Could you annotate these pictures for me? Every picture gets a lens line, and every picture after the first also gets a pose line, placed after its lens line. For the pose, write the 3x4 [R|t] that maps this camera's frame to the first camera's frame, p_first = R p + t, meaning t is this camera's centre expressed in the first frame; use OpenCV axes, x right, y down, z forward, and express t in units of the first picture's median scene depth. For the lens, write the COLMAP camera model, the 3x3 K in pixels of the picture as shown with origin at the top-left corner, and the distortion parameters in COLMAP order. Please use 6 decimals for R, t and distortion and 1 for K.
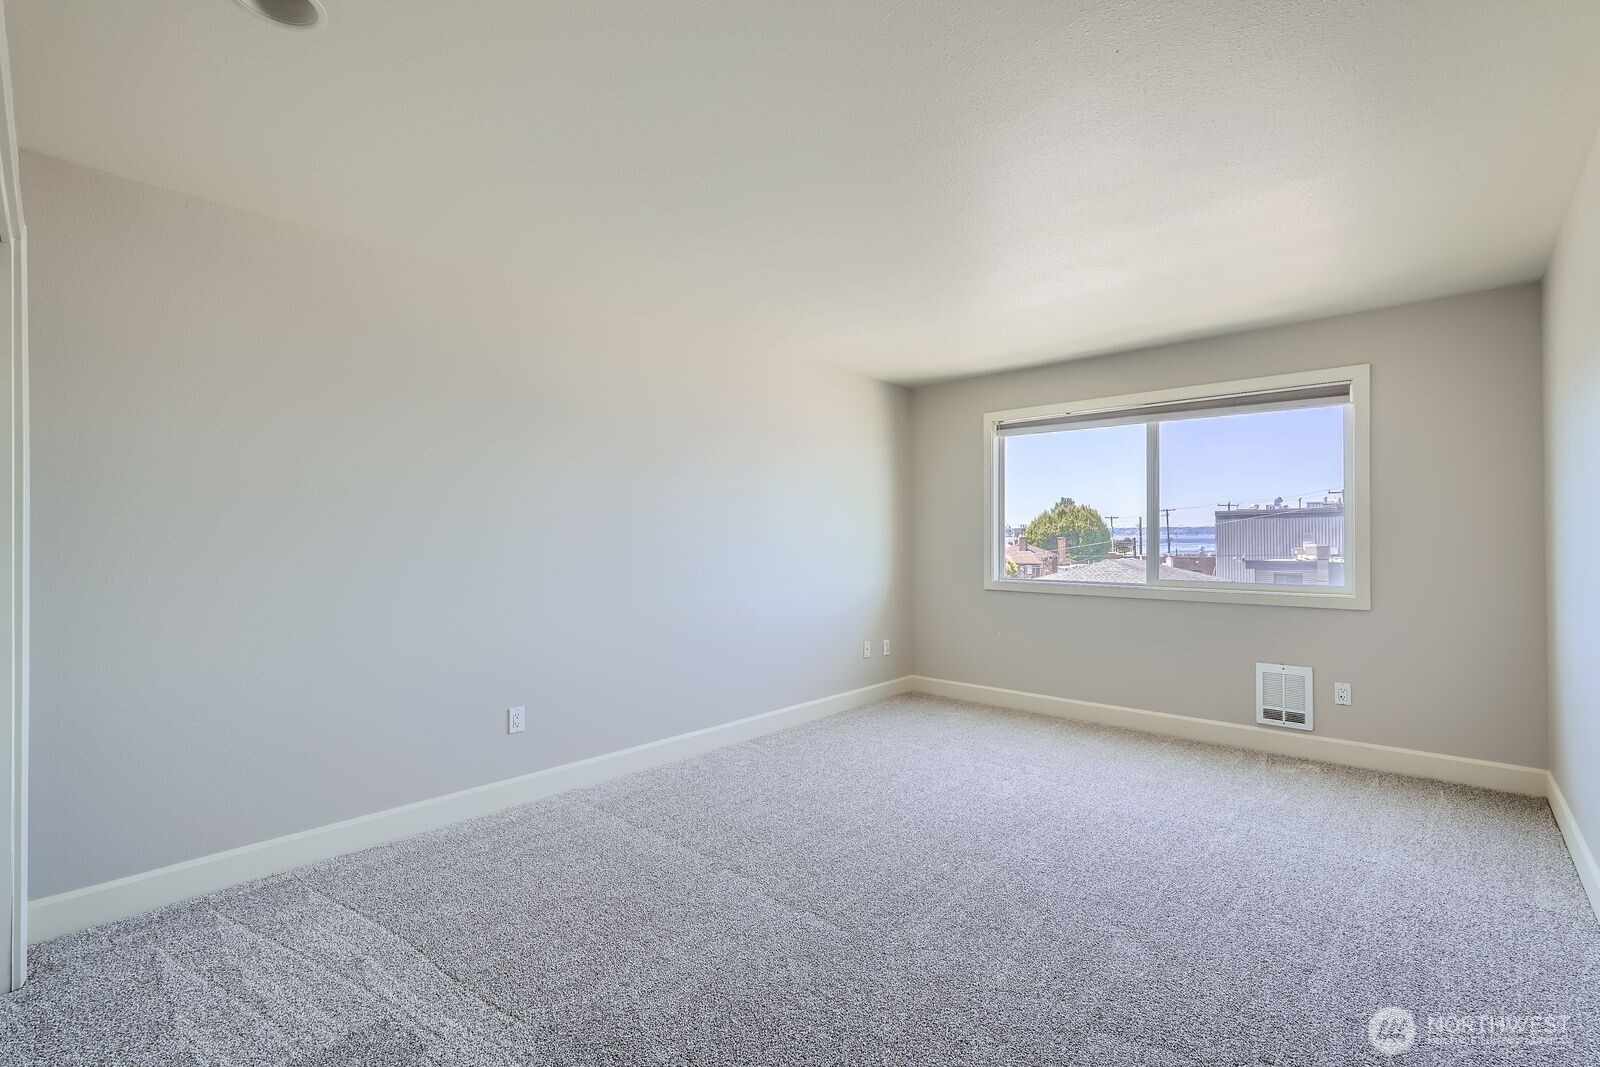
lens RADIAL K [[762.6, 0, 800.0], [0, 762.6, 533.5], [0, 0, 1]] dist [0.000342, 0.000128]
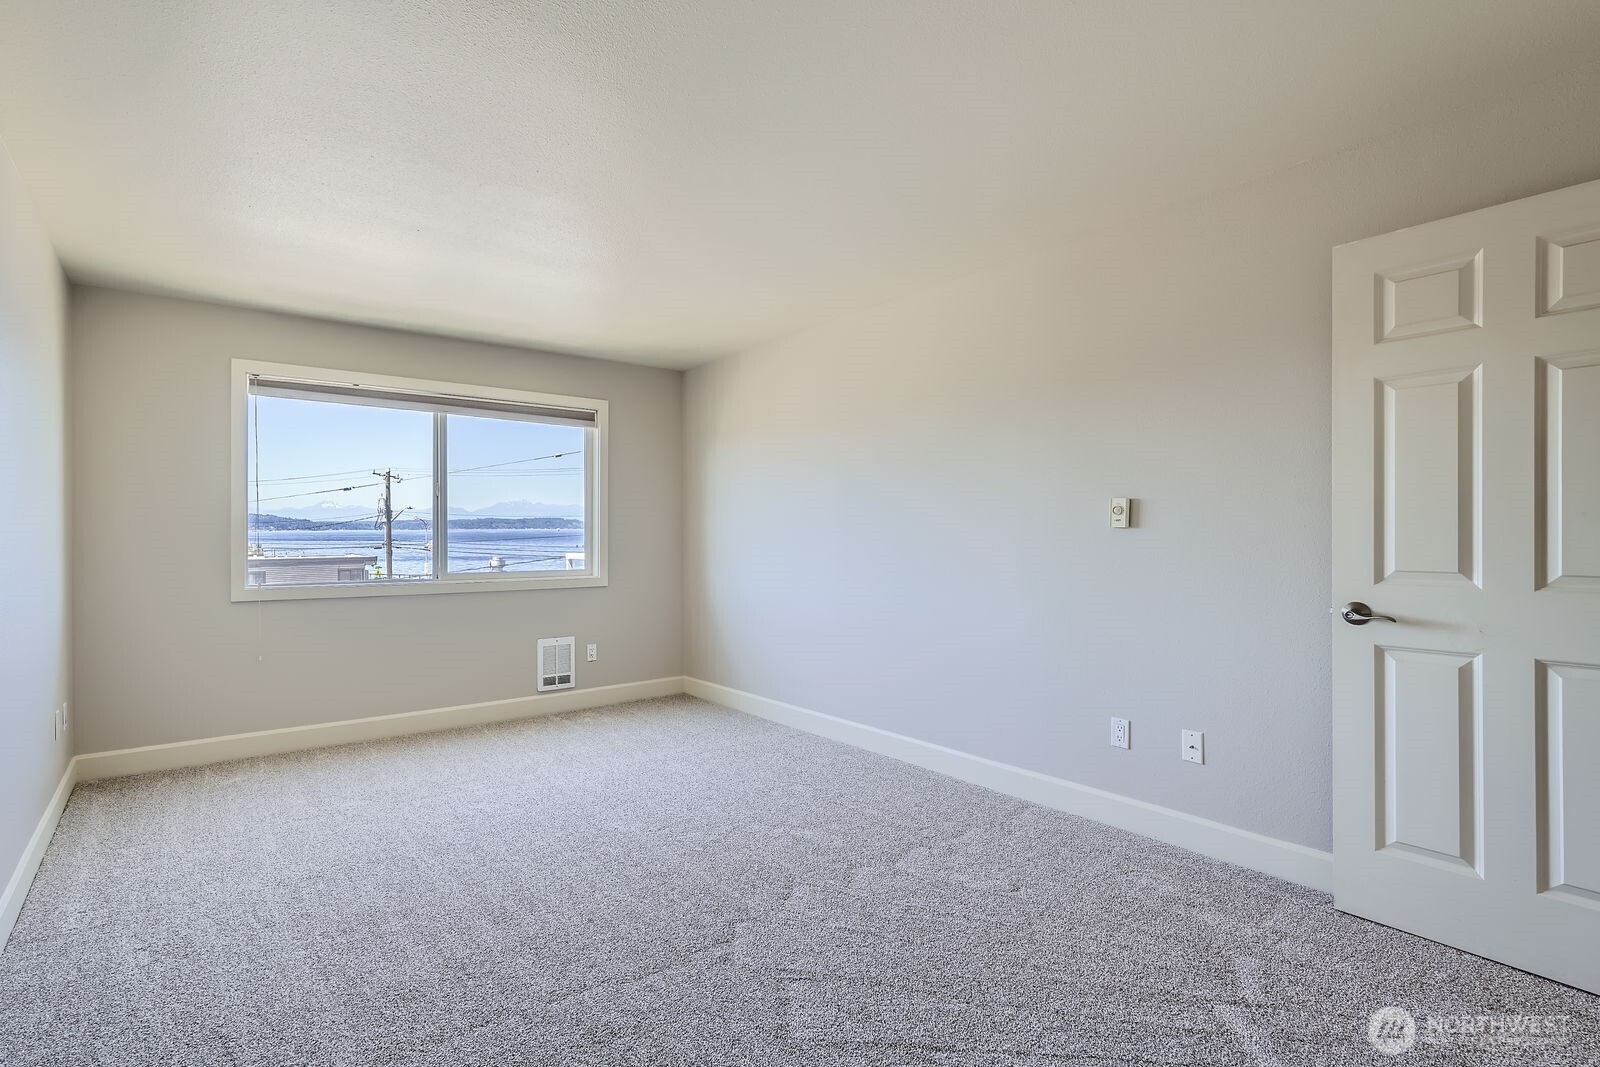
lens RADIAL K [[758.7, 0, 800.0], [0, 758.7, 533.5], [0, 0, 1]] dist [0.000082, 0.000096]
pose [[0.133087, -0.002219, 0.991102, -0.490475], [-0.008607, 0.999957, 0.003395, 0.001267], [-0.991067, -0.008983, 0.133062, 0.458823]]
